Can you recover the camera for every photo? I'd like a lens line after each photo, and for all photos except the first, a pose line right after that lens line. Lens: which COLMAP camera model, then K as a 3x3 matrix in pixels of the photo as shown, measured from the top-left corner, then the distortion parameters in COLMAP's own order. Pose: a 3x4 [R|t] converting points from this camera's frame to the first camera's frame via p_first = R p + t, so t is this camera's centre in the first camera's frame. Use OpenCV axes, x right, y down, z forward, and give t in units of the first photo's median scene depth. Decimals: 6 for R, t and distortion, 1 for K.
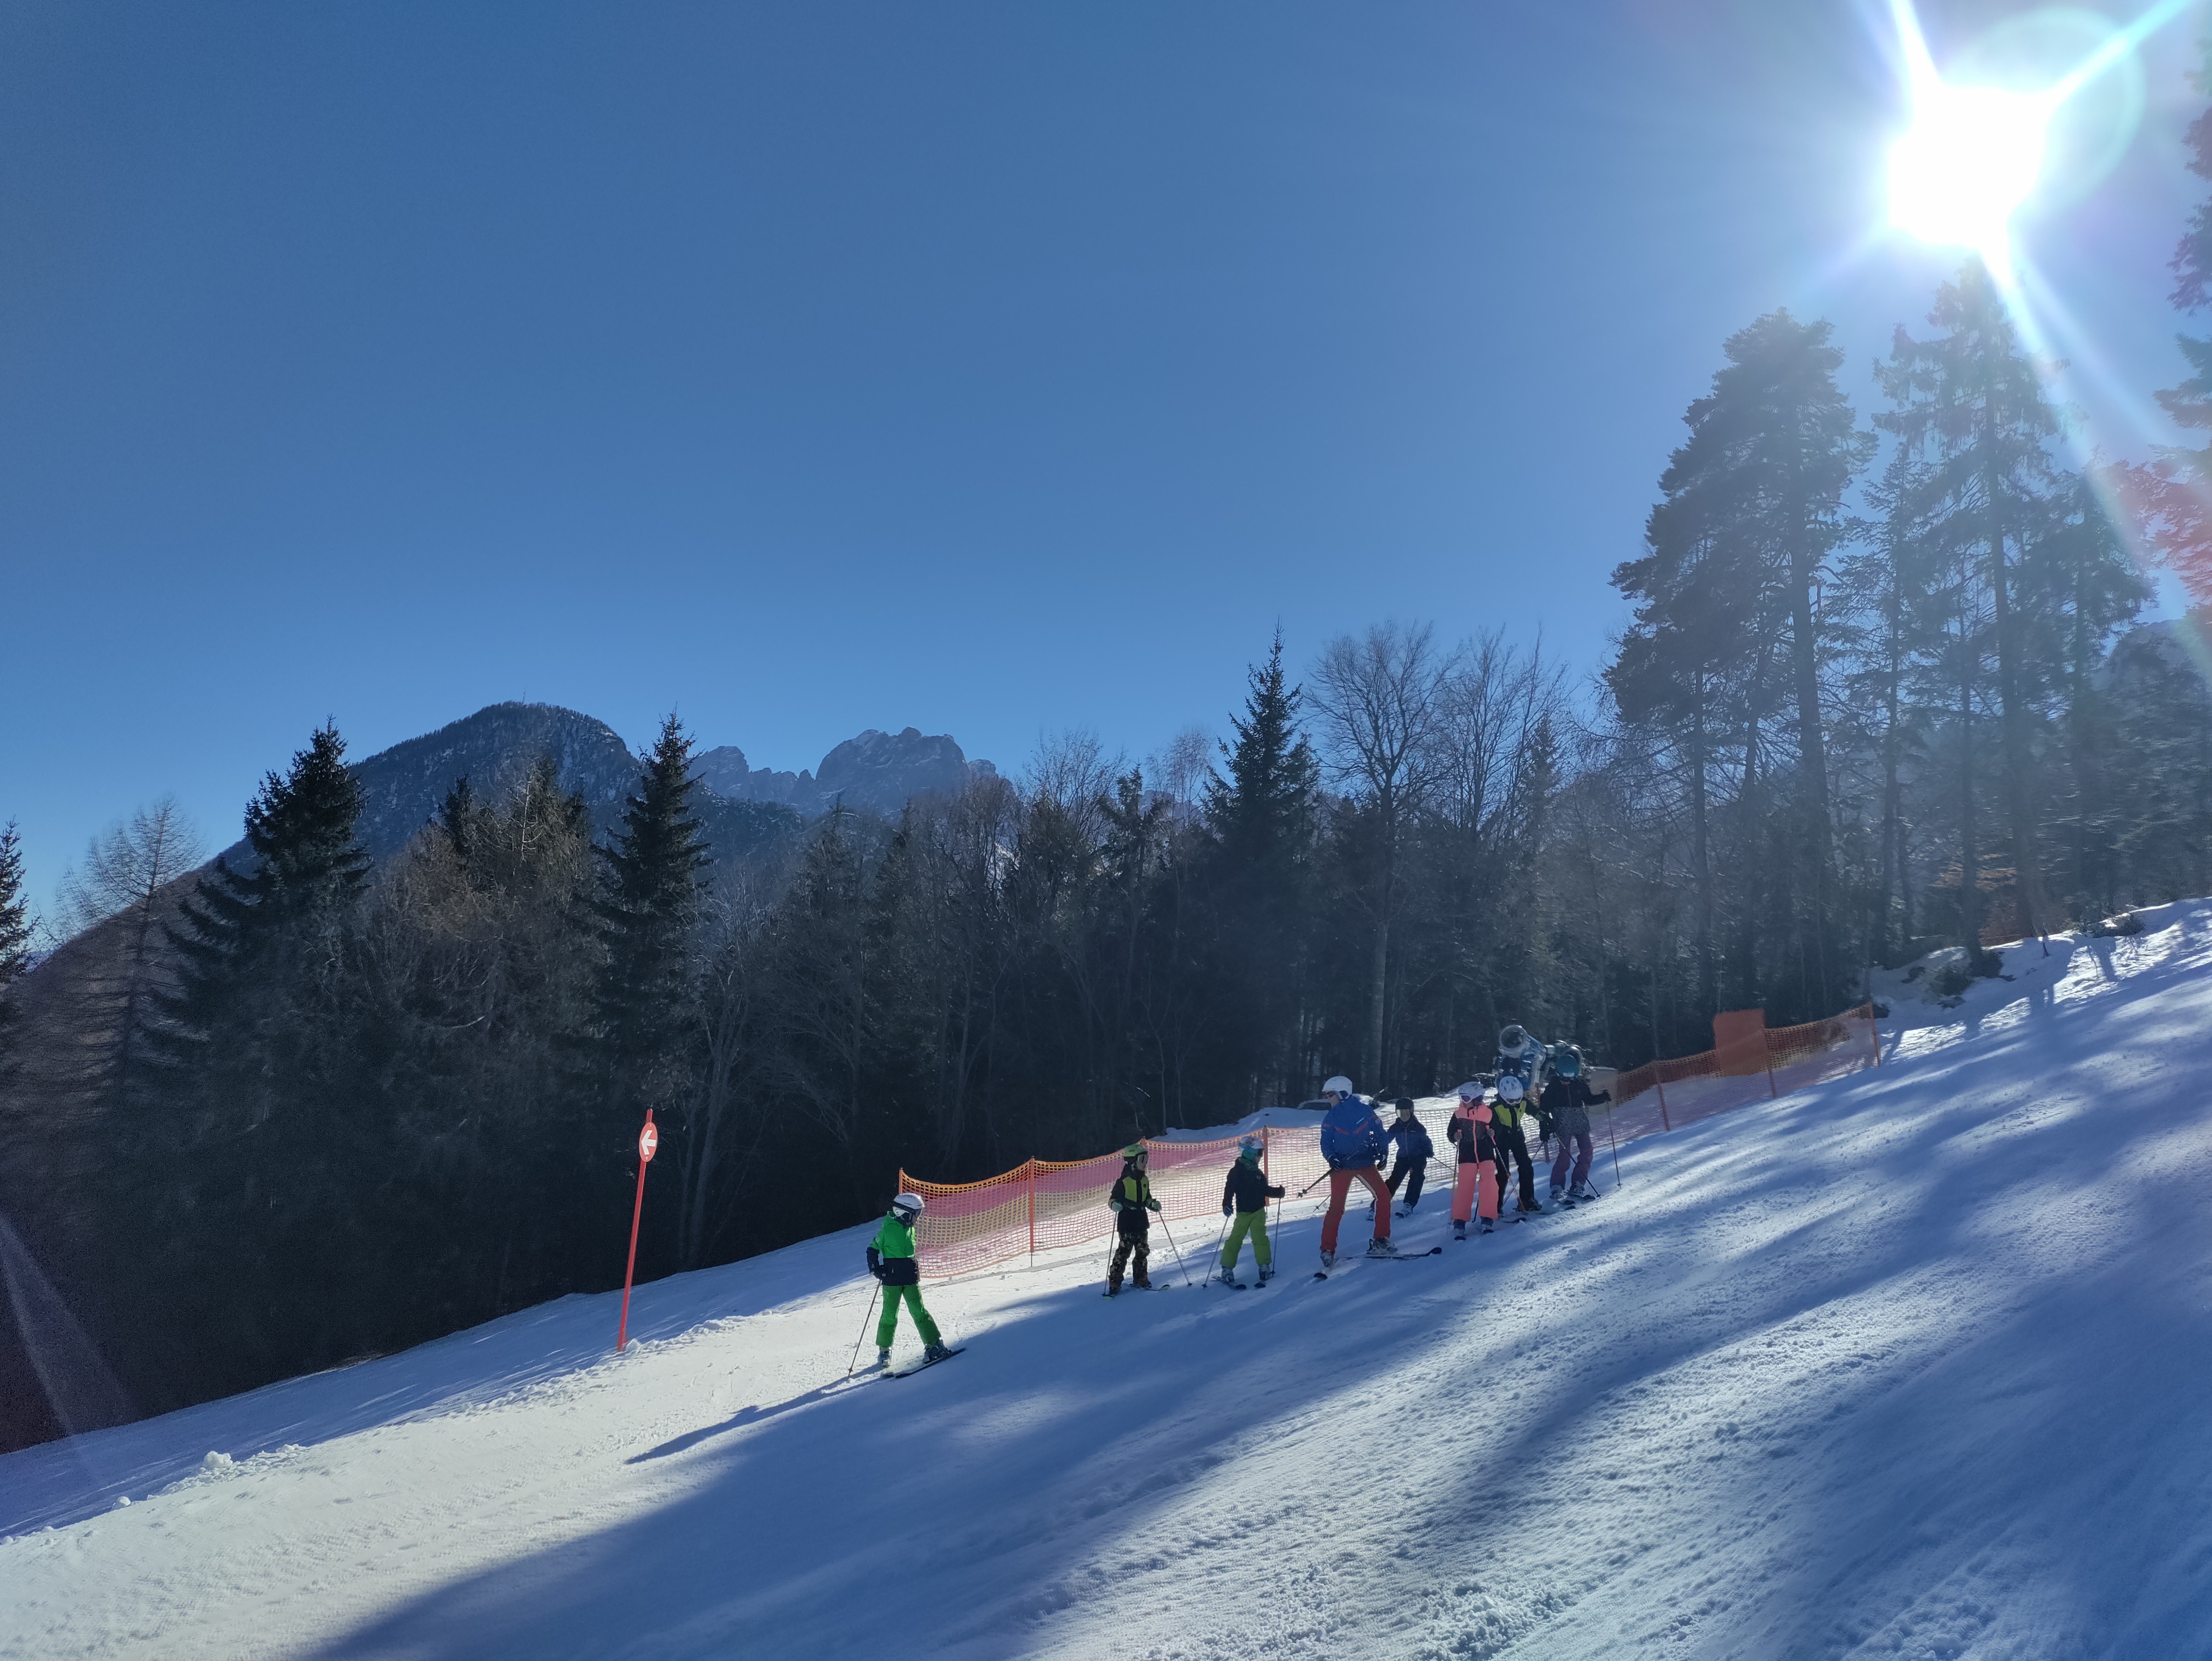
lens RADIAL K [[1820.0, 0, 1106.0], [0, 1820.0, 830.5], [0, 0, 1]] dist [0.090088, -0.163885]
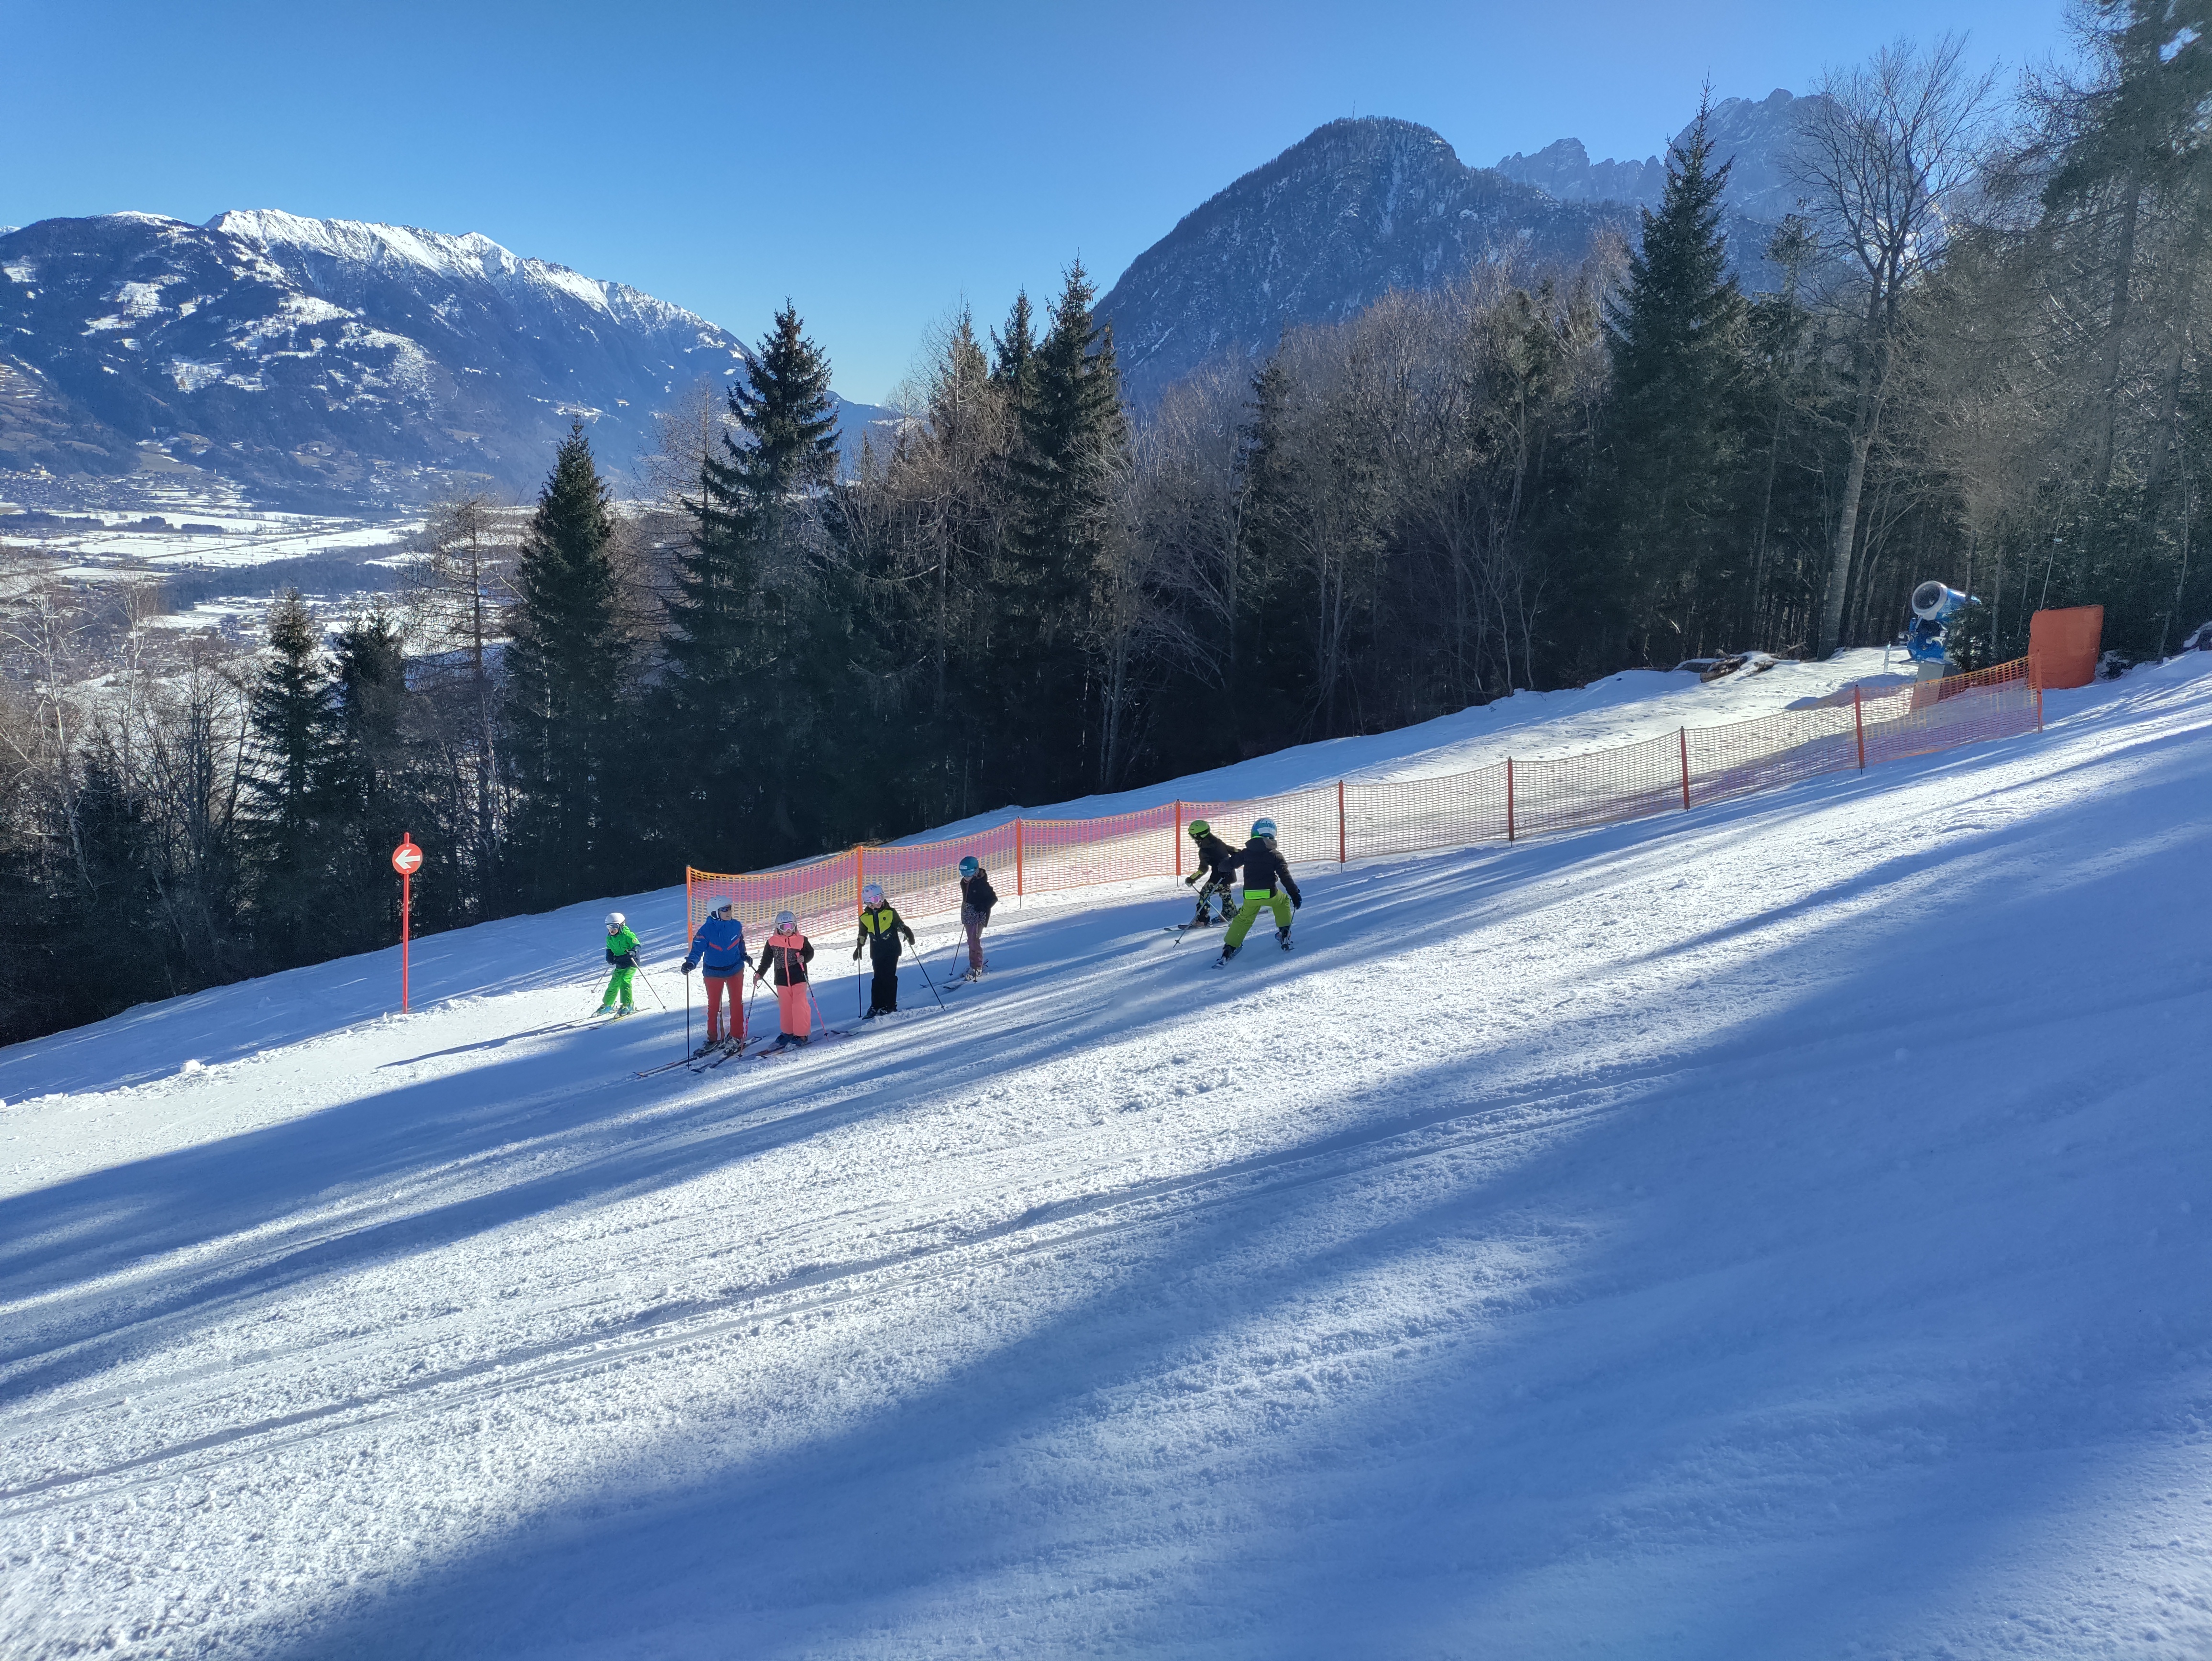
lens RADIAL K [[1820.0, 0, 1106.0], [0, 1820.0, 830.5], [0, 0, 1]] dist [0.090088, -0.163885]
pose [[0.857614, 0.078105, -0.508328, 0.097192], [0.095059, 0.947297, 0.305929, -0.022769], [0.505433, -0.310690, 0.804990, 0.029610]]
